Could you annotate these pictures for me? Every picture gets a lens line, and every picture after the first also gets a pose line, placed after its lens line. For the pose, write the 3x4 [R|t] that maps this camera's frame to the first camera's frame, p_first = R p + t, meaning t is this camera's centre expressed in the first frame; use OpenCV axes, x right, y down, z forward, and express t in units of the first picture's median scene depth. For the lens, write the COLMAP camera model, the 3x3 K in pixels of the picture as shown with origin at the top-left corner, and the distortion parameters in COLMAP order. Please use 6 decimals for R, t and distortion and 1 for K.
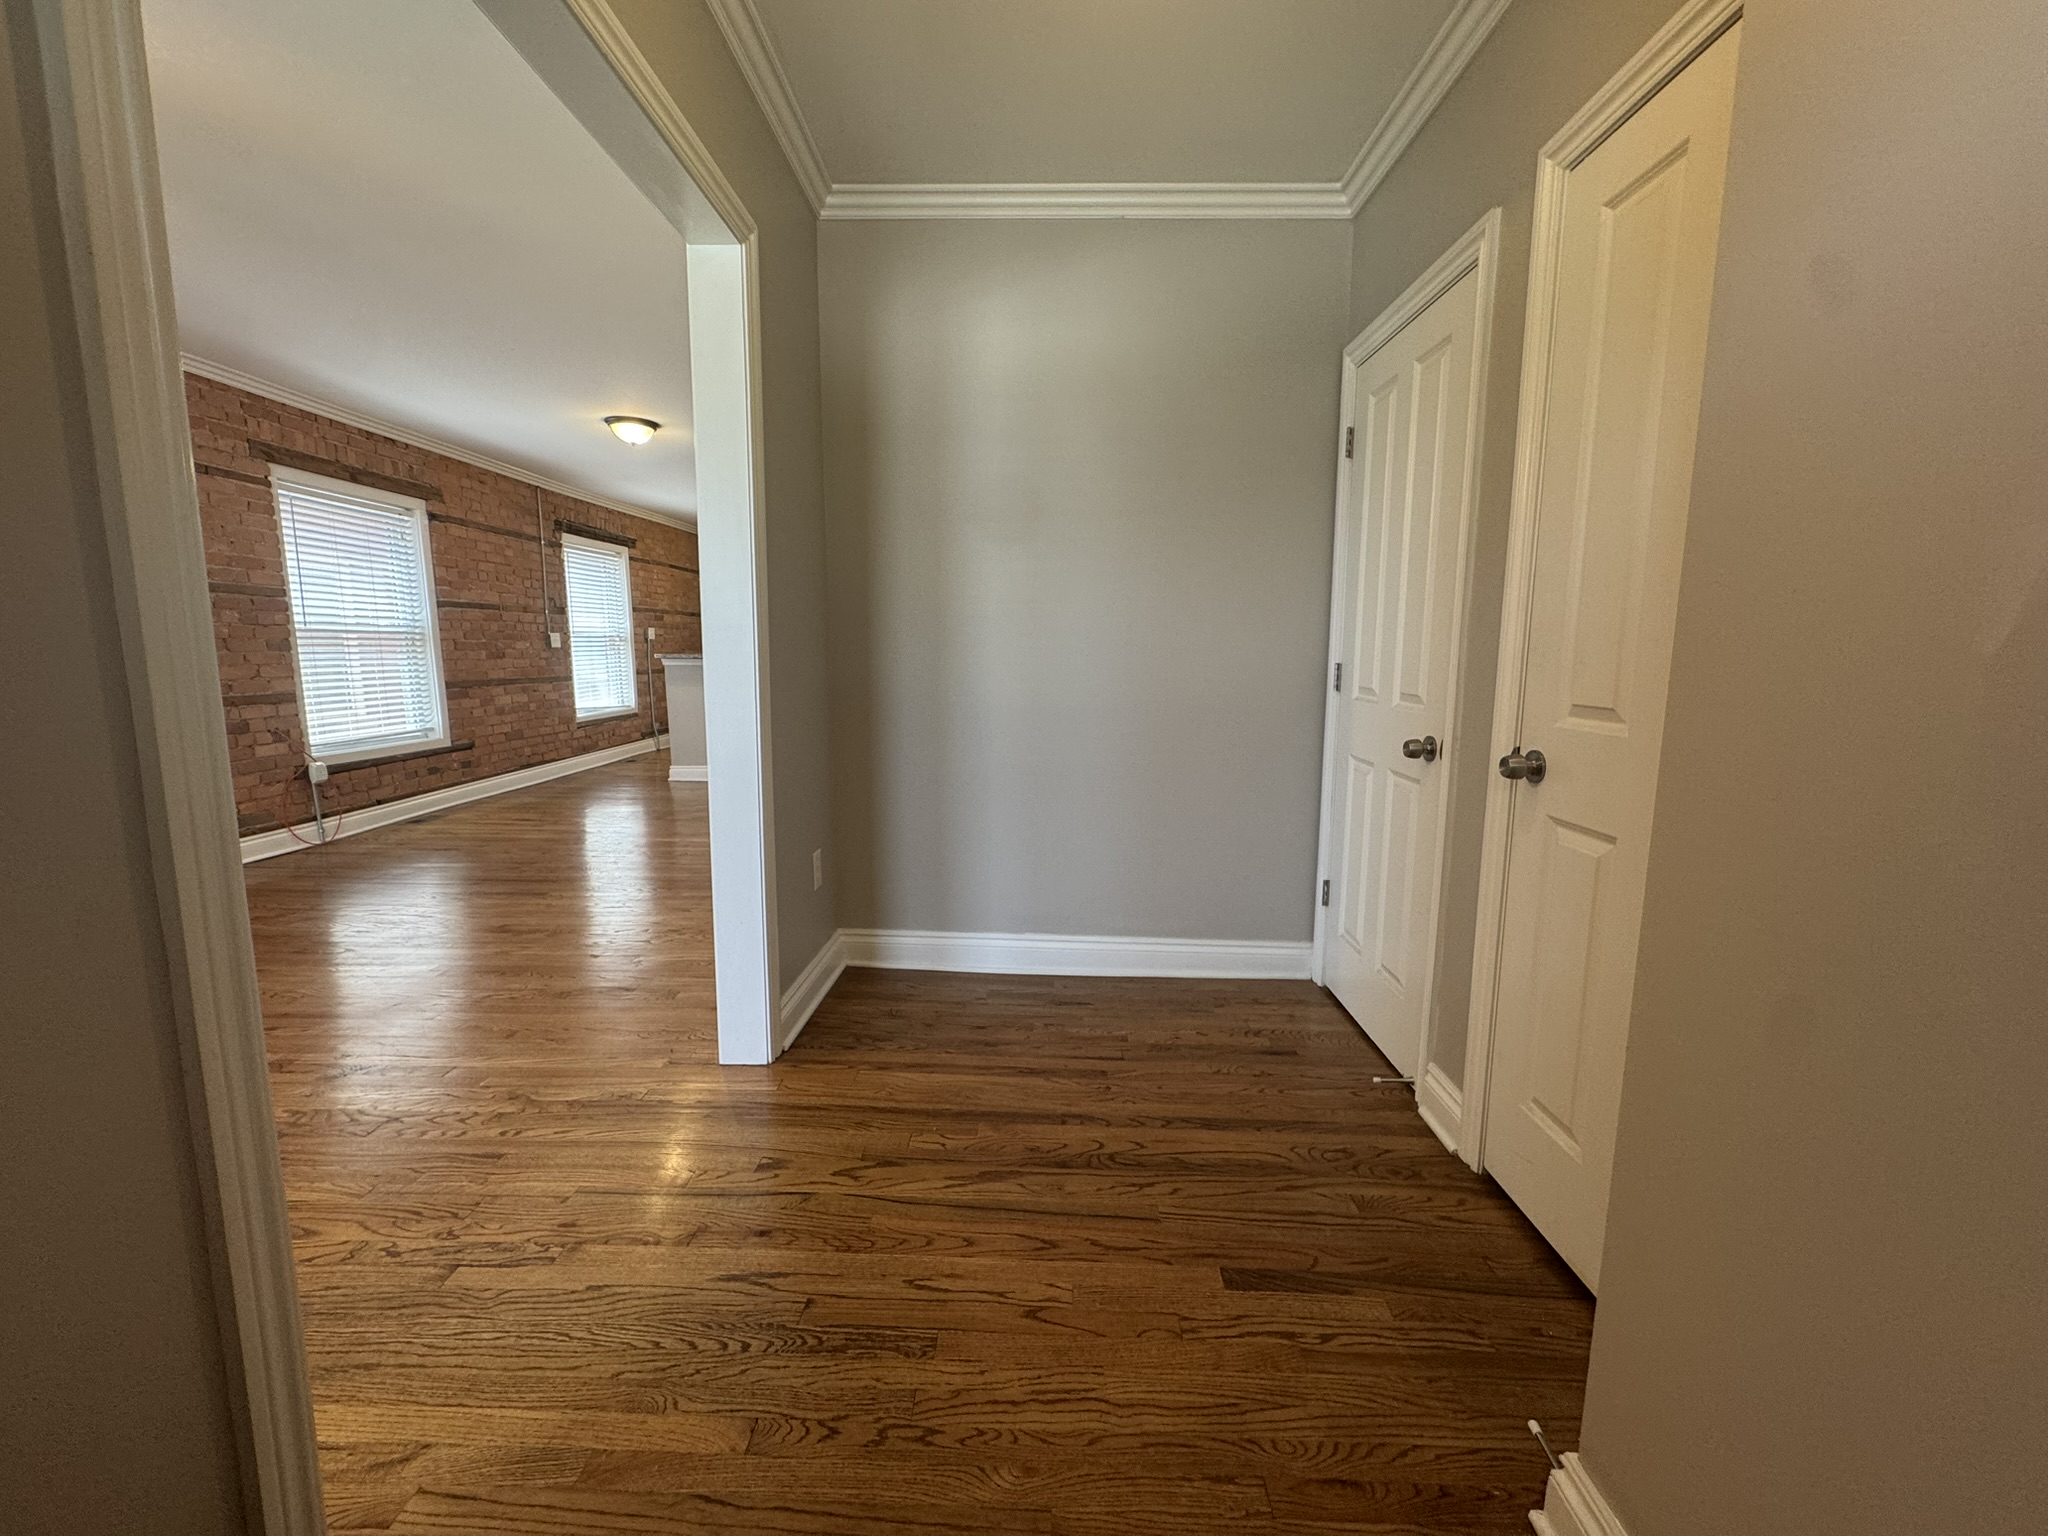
lens RADIAL K [[814.5, 0, 1019.1], [0, 814.5, 766.6], [0, 0, 1]] dist [-0.000478, -0.000493]
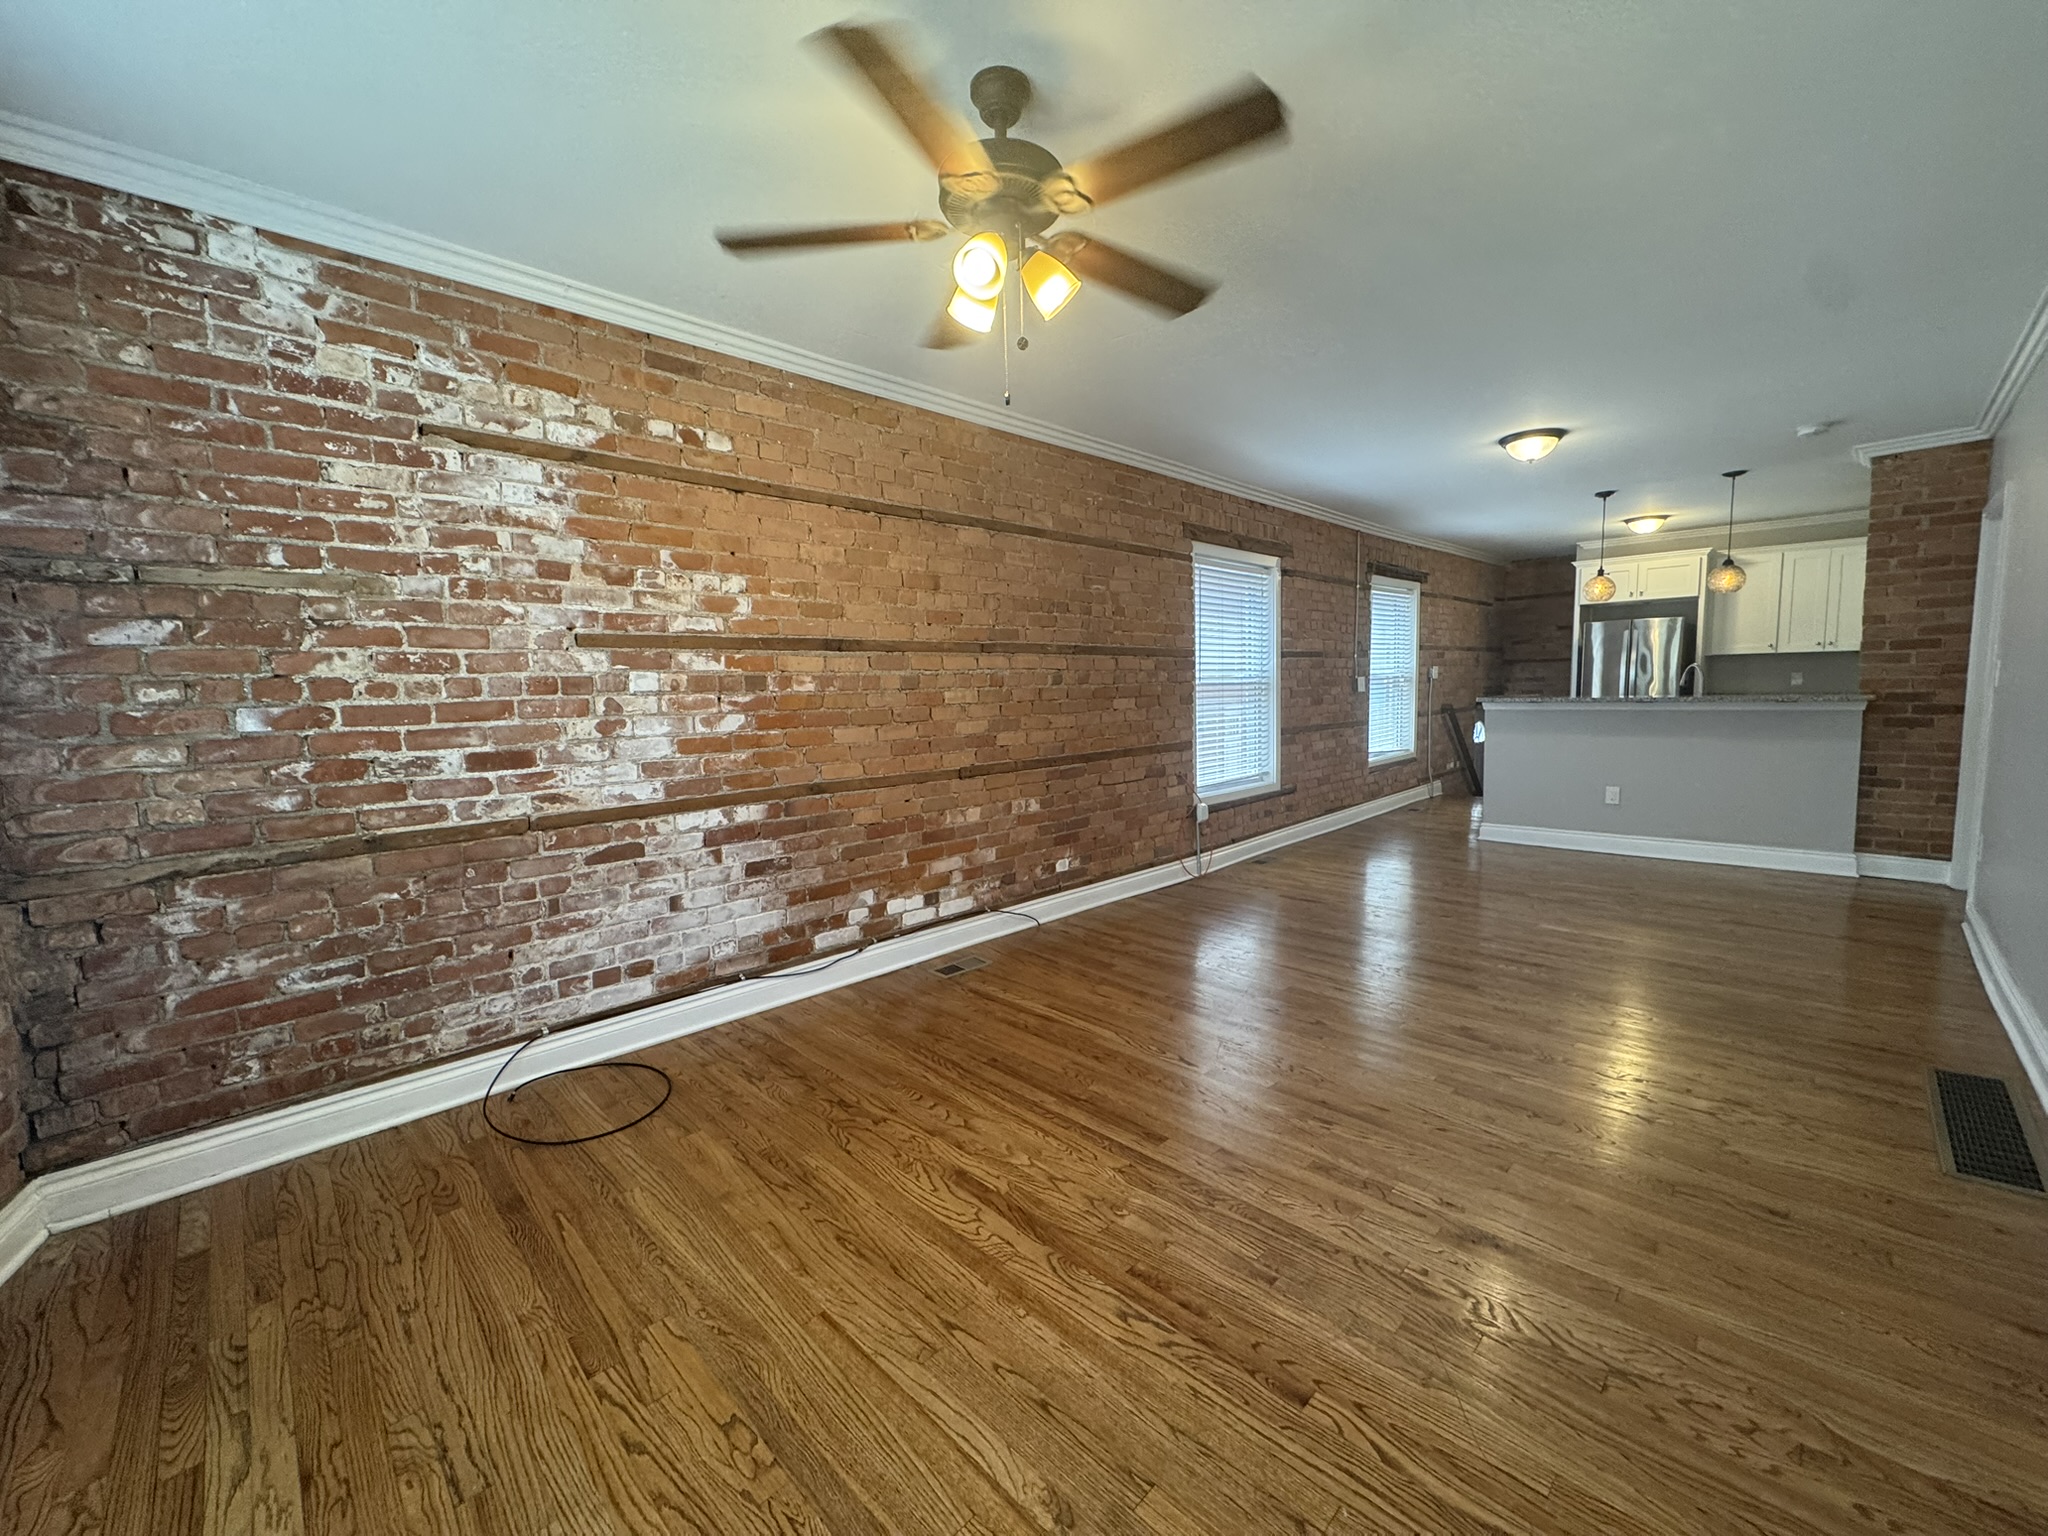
lens RADIAL K [[814.5, 0, 1023.6], [0, 814.5, 762.9], [0, 0, 1]] dist [-0.000478, -0.000493]
pose [[0.722651, 0.043913, -0.689817, -0.231515], [-0.072634, 0.997279, -0.012606, -0.024112], [0.687386, 0.059214, 0.723874, 0.020967]]
